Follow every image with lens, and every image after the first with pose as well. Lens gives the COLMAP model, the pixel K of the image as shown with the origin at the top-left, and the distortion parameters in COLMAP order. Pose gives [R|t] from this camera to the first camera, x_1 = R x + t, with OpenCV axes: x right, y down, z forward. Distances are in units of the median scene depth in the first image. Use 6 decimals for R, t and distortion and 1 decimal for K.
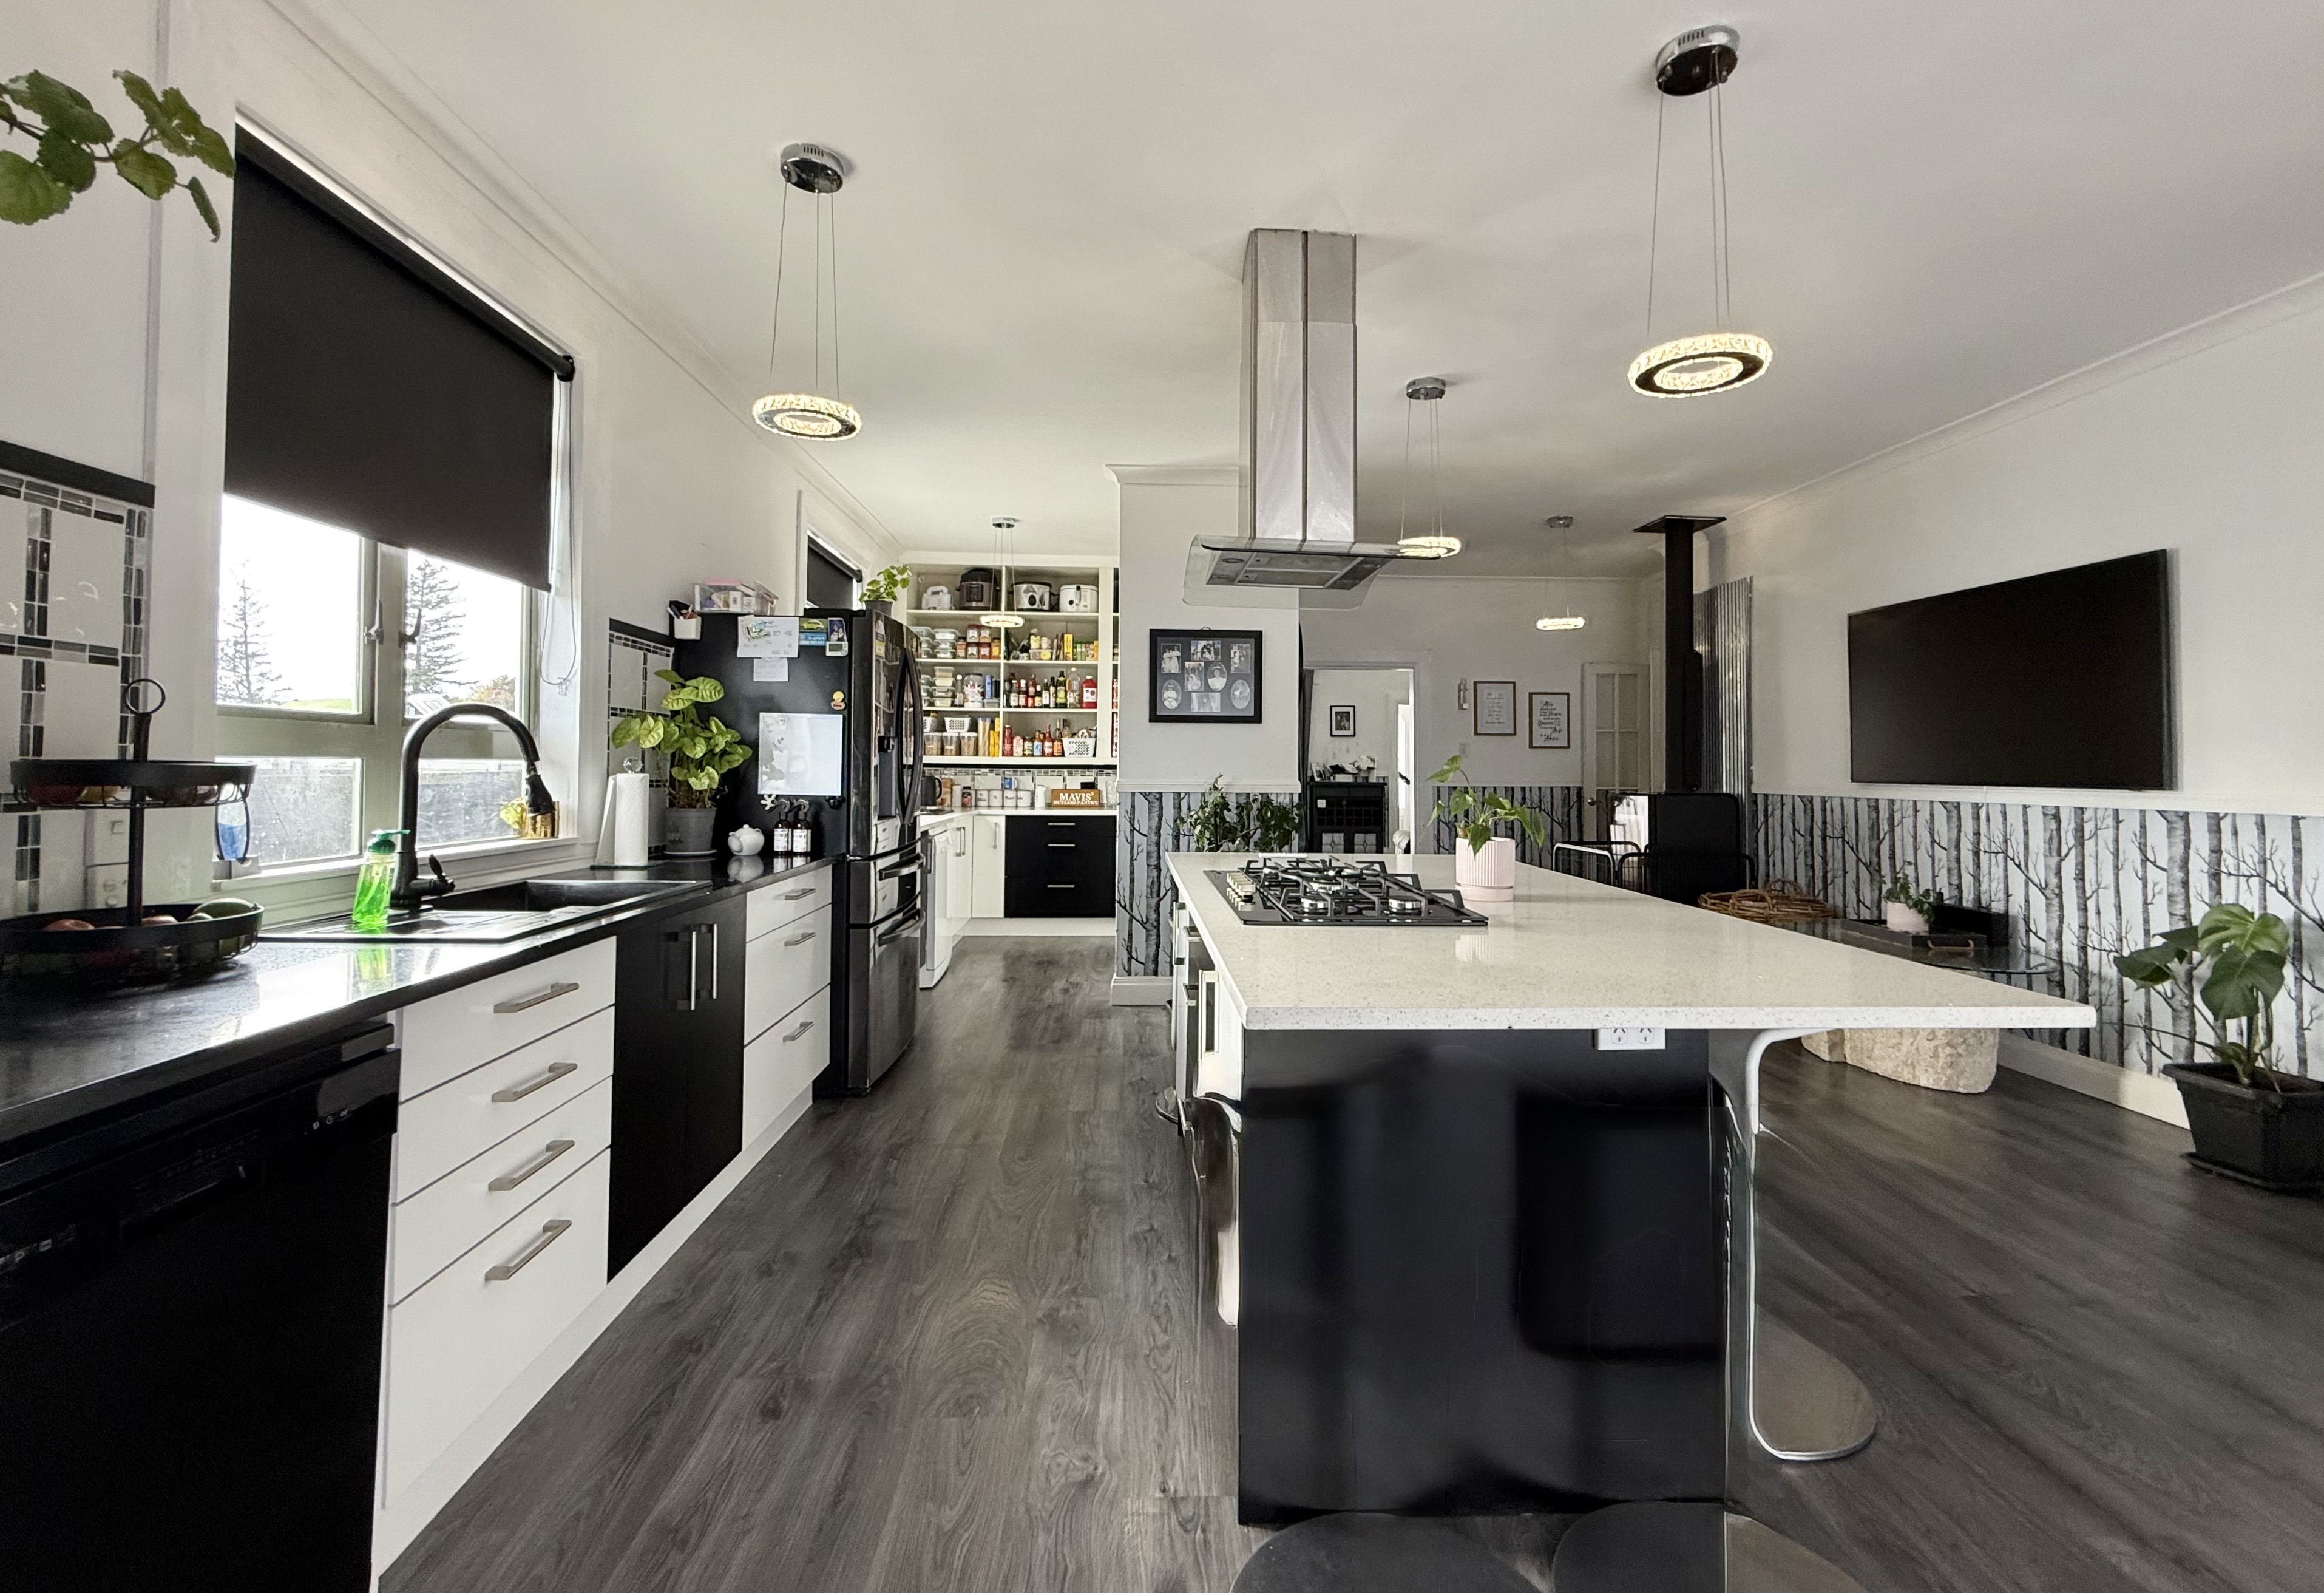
lens RADIAL K [[962.4, 0, 1164.9], [0, 962.4, 744.7], [0, 0, 1]] dist [-0.000574, -0.000055]
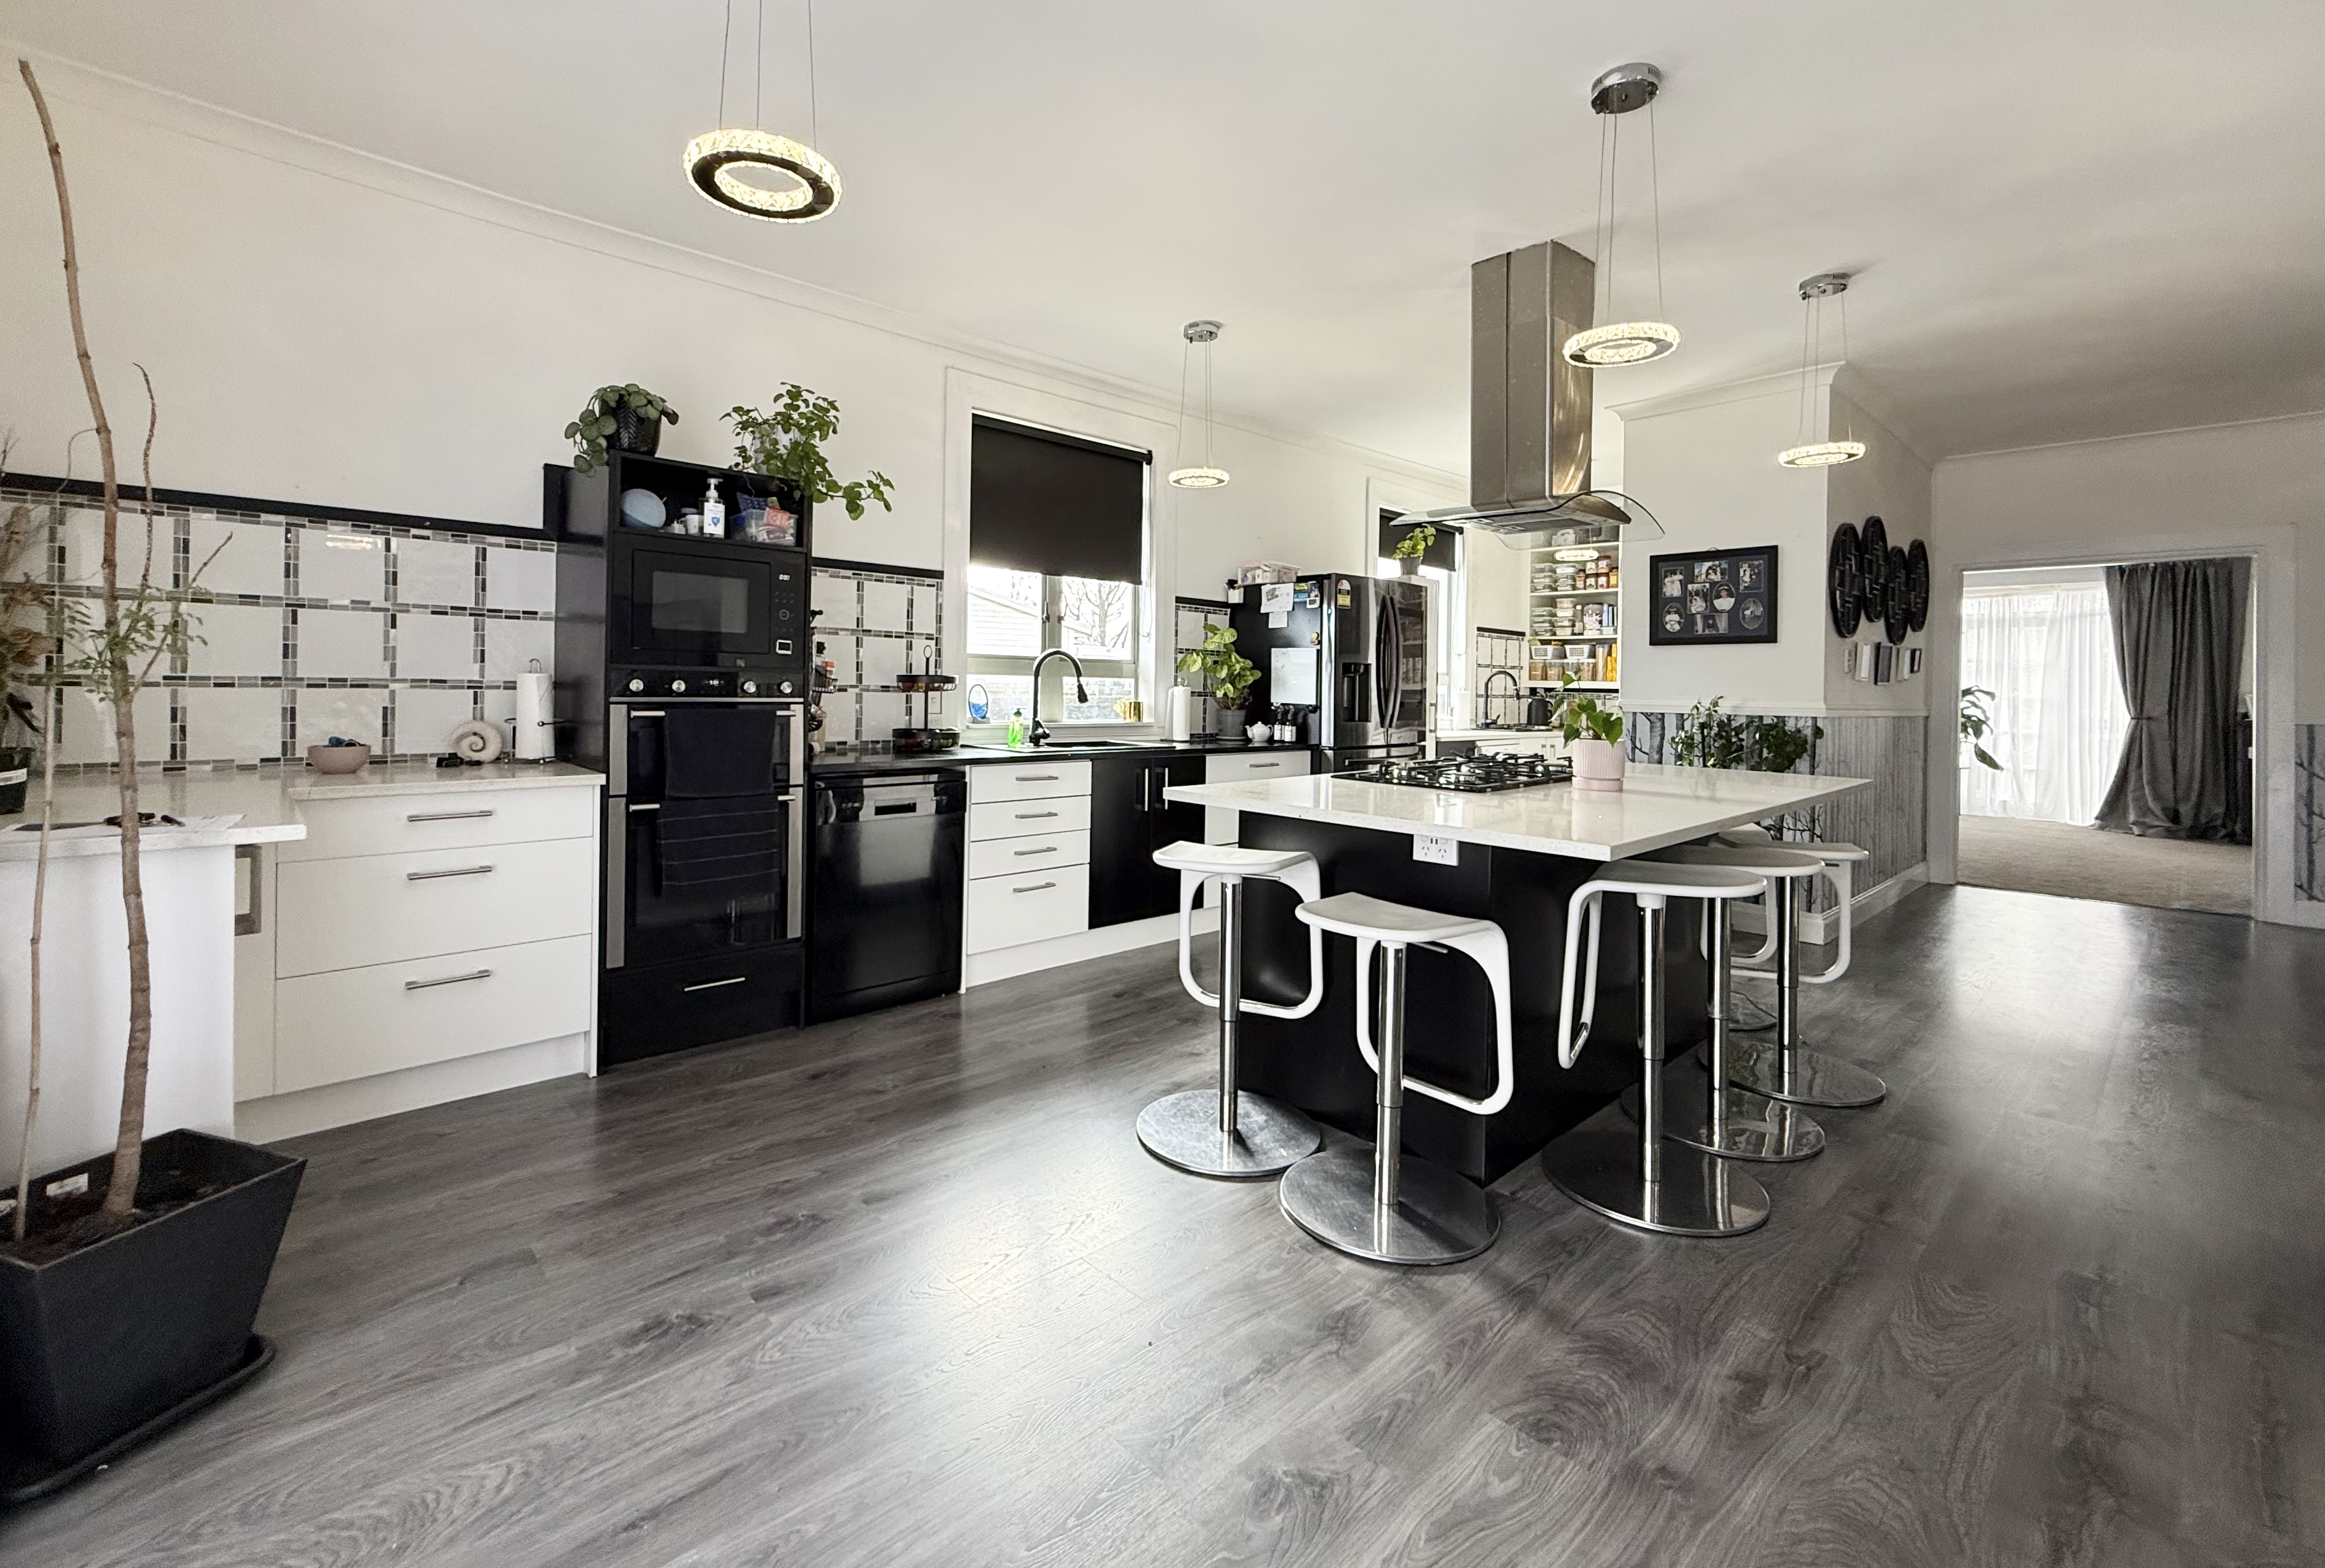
lens RADIAL K [[990.3, 0, 1161.9], [0, 990.3, 688.7], [0, 0, 1]] dist [-0.000035, -0.000048]
pose [[0.653995, 0.002208, -0.756496, 0.648378], [0.006760, 0.999939, 0.008763, 0.015267], [0.756469, -0.010845, 0.653940, -0.151095]]
